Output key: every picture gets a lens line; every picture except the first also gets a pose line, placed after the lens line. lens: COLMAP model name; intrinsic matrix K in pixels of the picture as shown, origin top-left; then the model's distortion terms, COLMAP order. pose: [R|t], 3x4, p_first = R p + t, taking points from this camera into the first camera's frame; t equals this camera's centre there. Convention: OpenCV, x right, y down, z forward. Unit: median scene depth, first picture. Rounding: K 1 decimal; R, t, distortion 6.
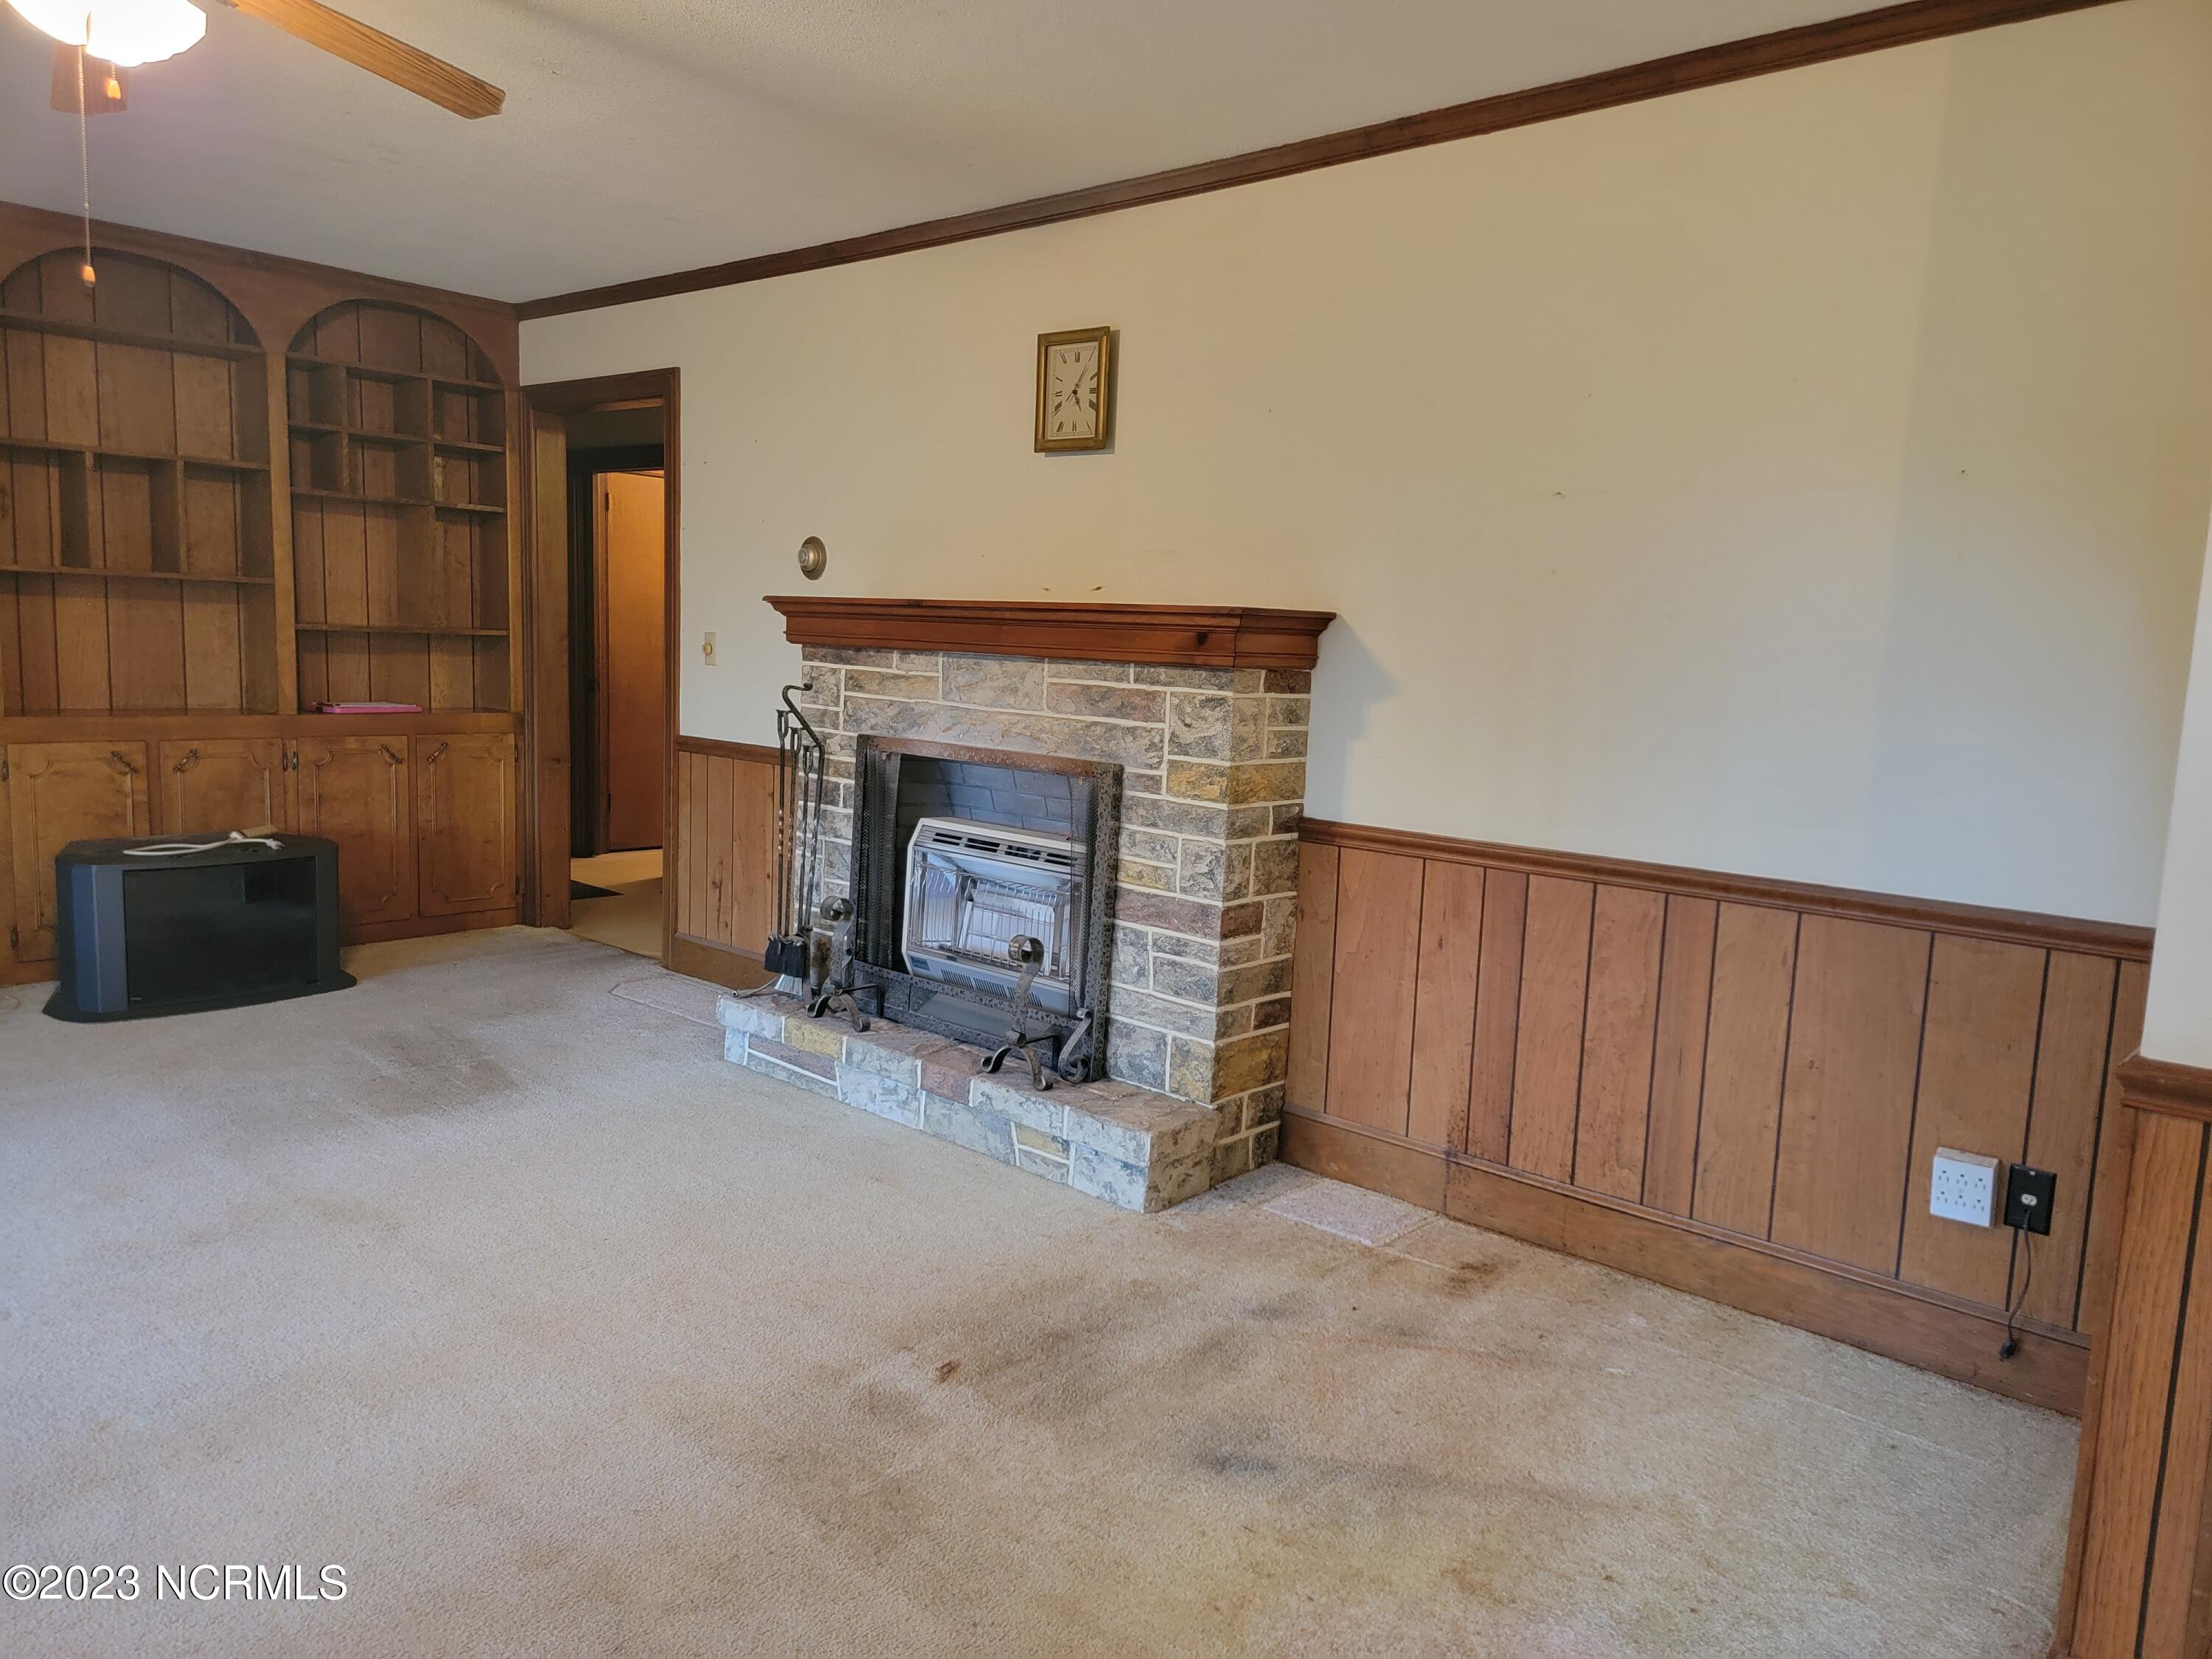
lens RADIAL K [[1525.4, 0, 1112.0], [0, 1525.4, 836.8], [0, 0, 1]] dist [0.090271, -0.071256]
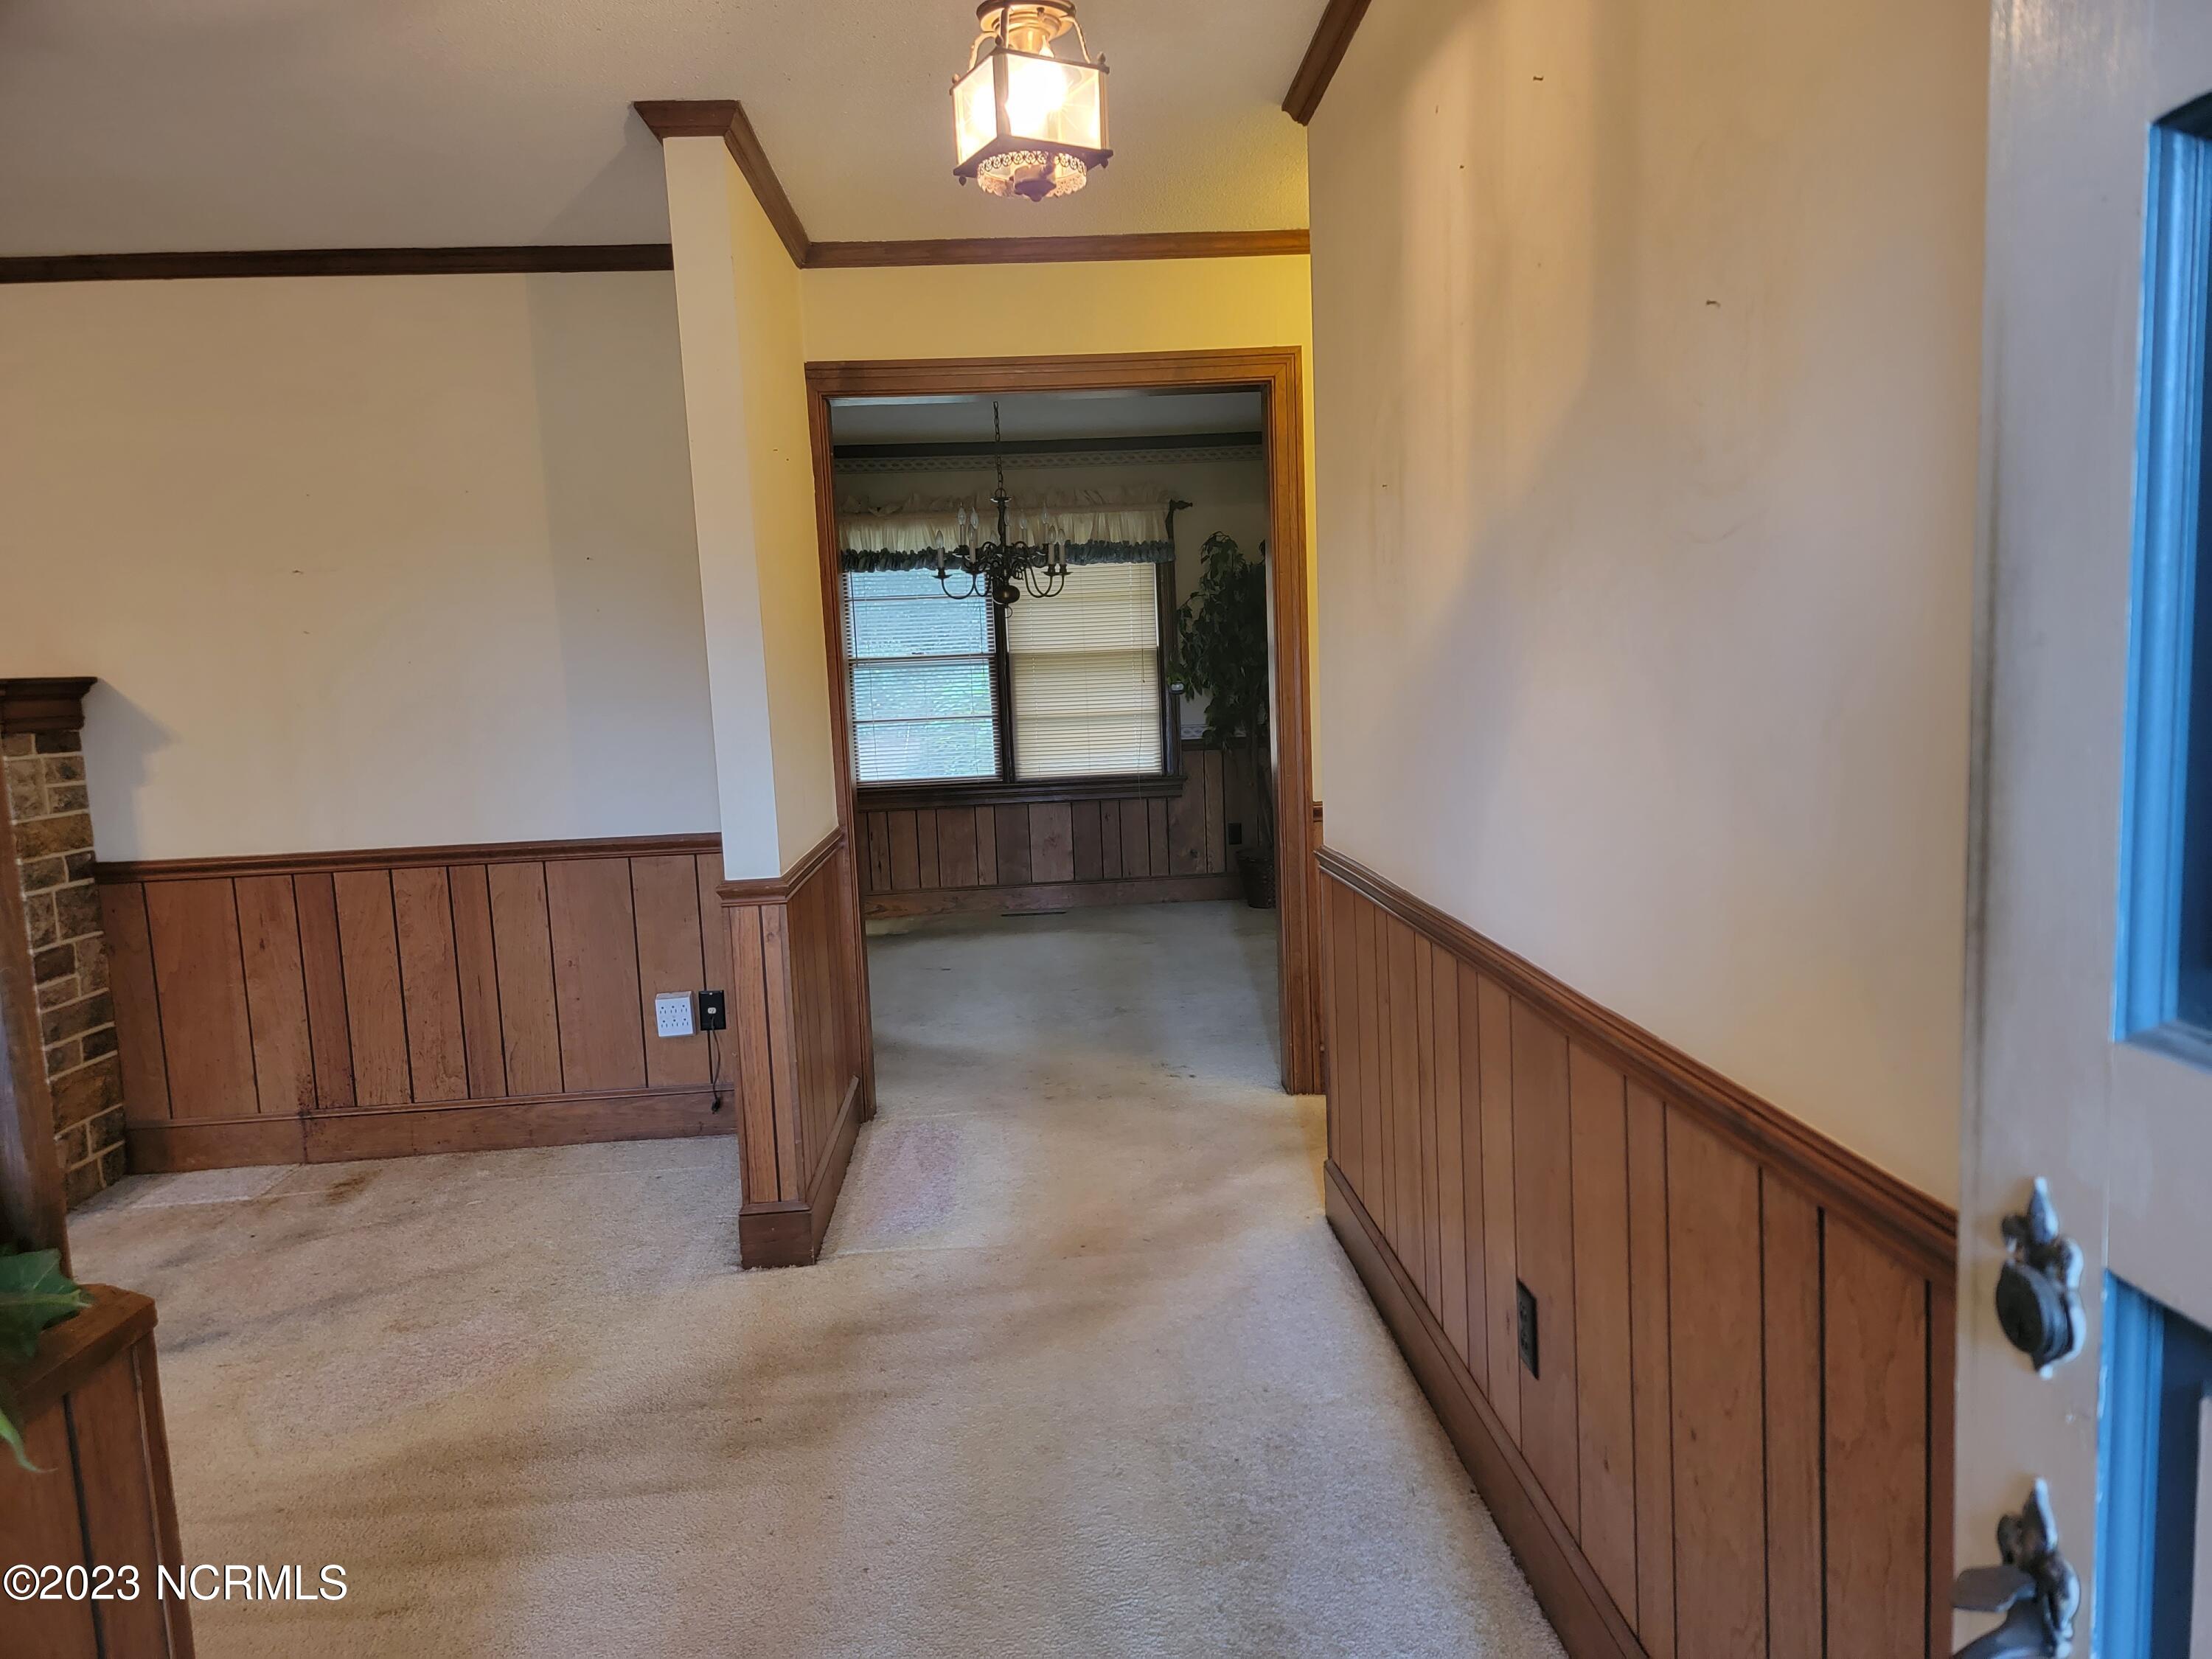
lens RADIAL K [[1525.4, 0, 1112.0], [0, 1525.4, 836.8], [0, 0, 1]] dist [0.090271, -0.071256]
pose [[0.700139, -0.152544, 0.697521, -0.148370], [0.166162, 0.984900, 0.048606, 0.036183], [-0.694403, 0.081870, 0.714914, -0.319862]]
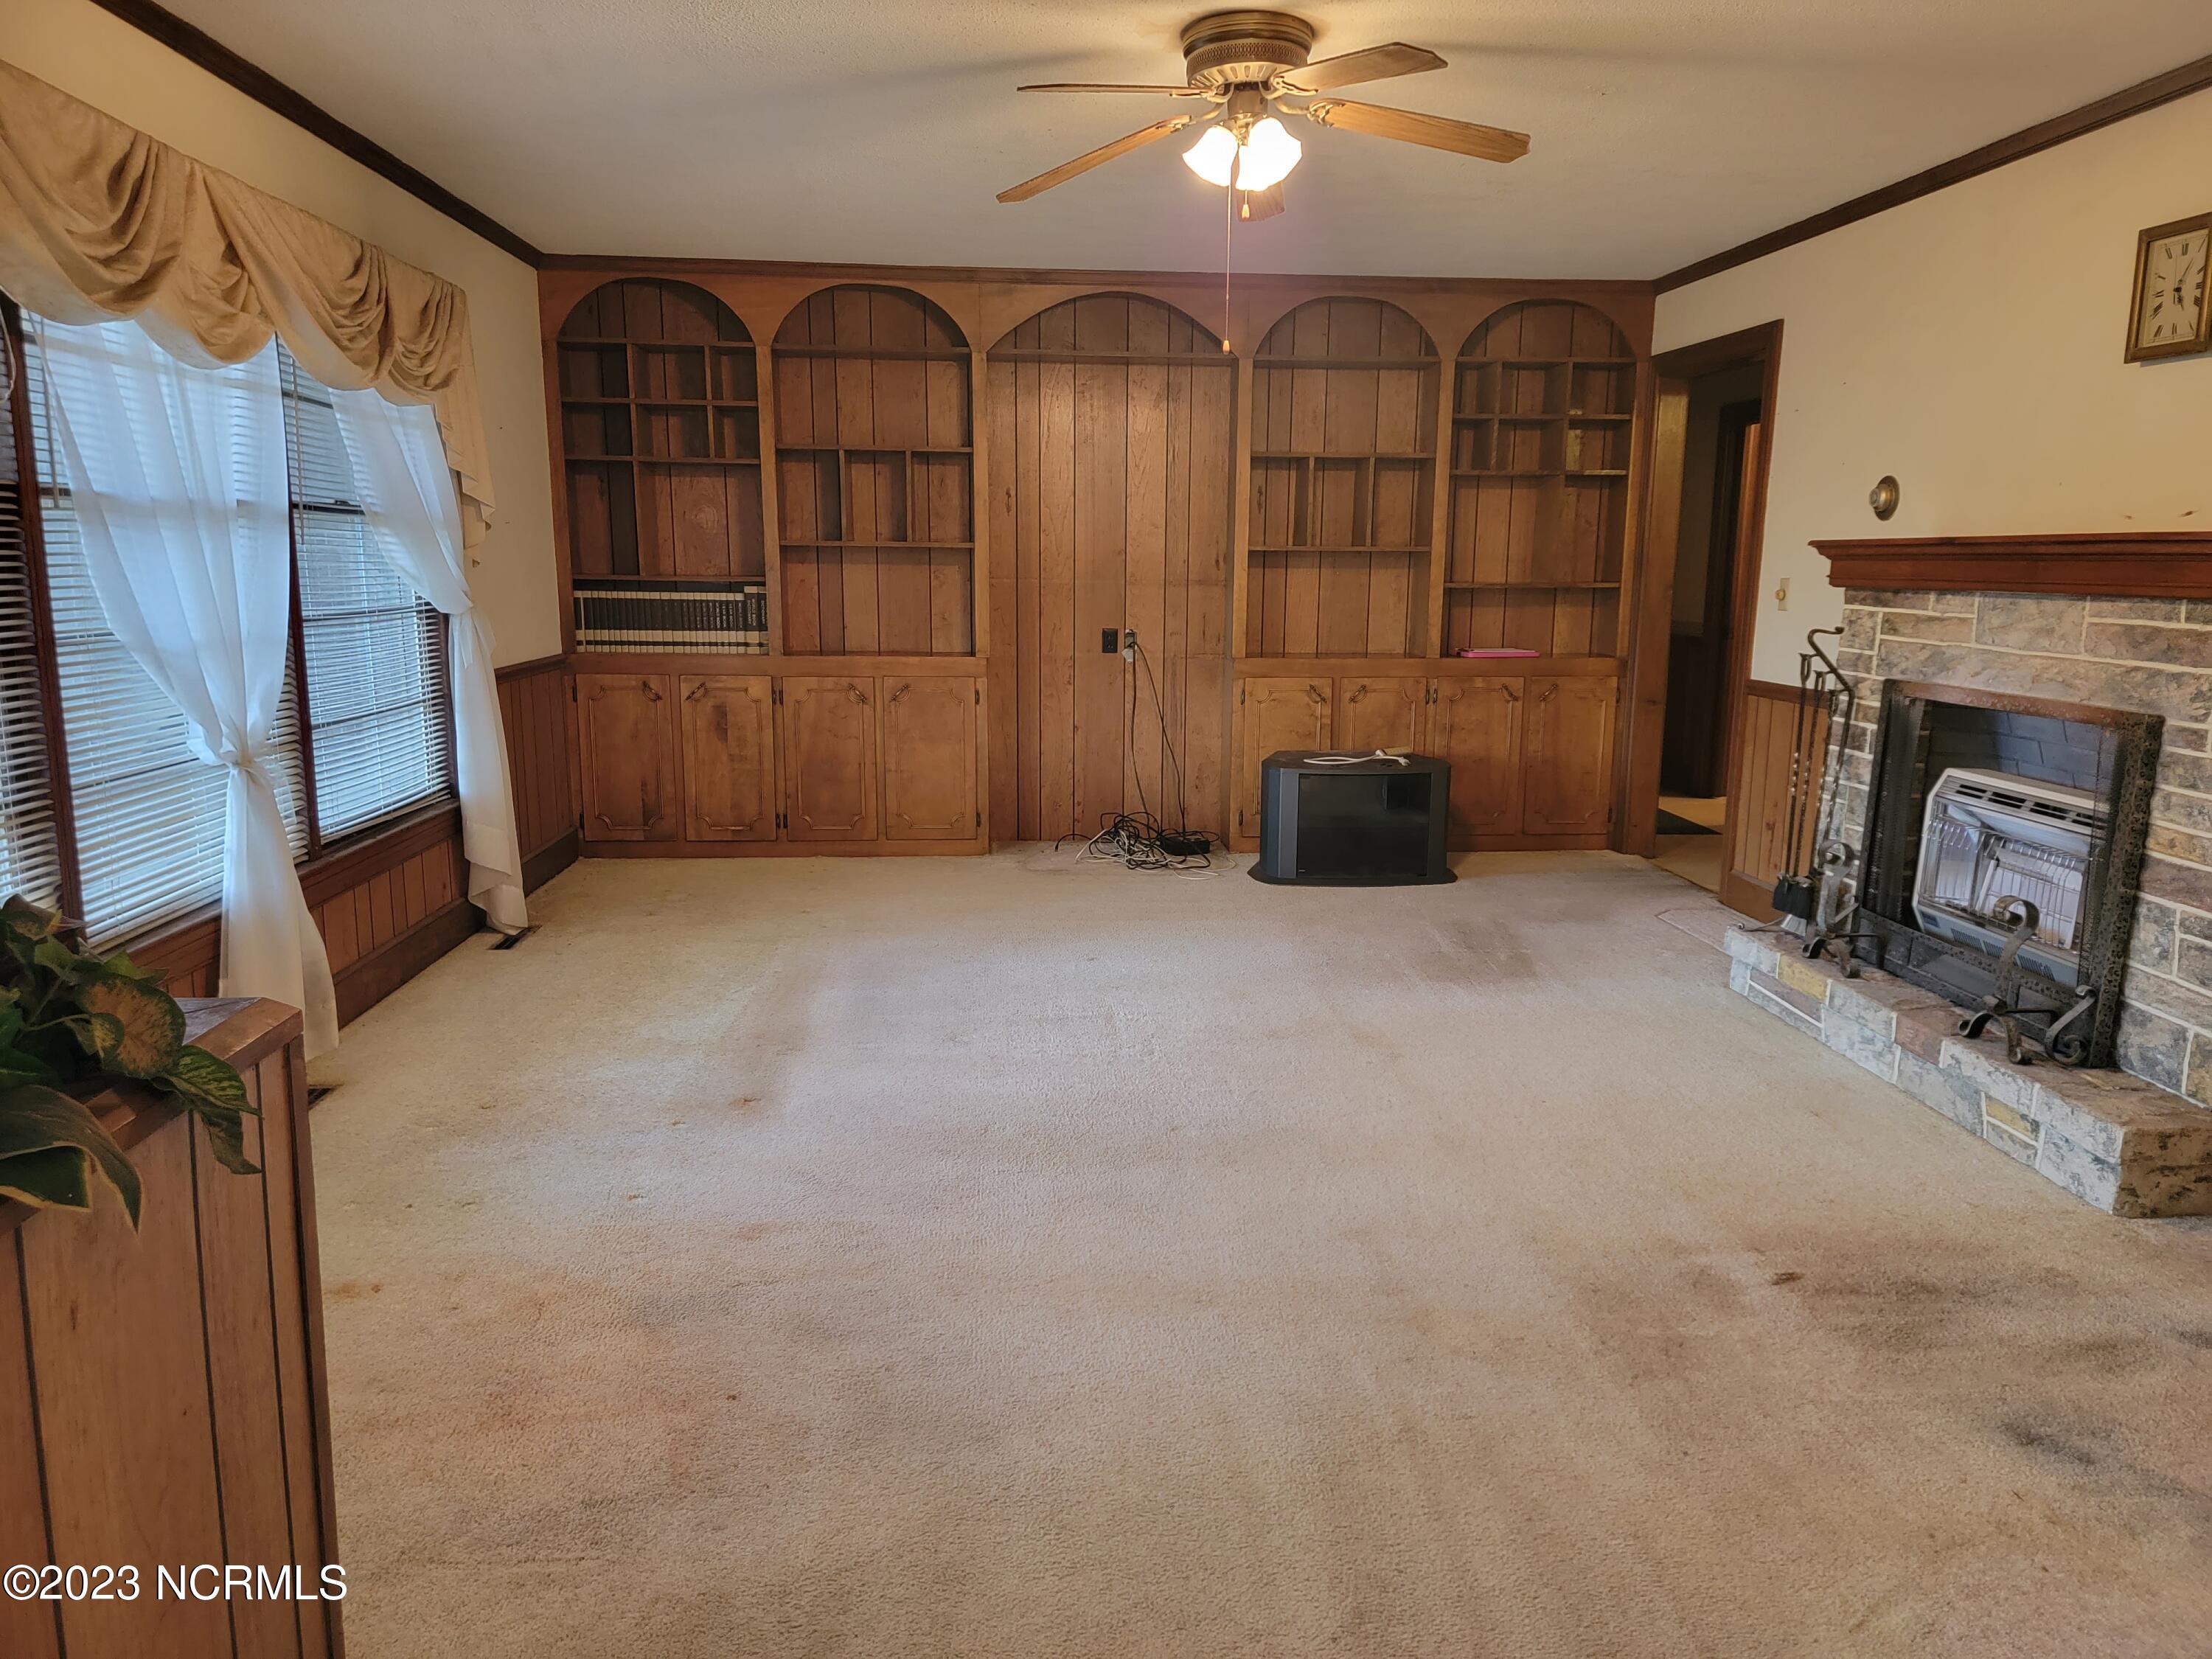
lens RADIAL K [[1525.4, 0, 1112.0], [0, 1525.4, 836.8], [0, 0, 1]] dist [0.090271, -0.071256]
pose [[0.715854, 0.092796, -0.692057, 0.195110], [-0.071313, 0.995663, 0.059740, 0.010589], [0.694599, 0.006588, 0.719367, -0.062962]]
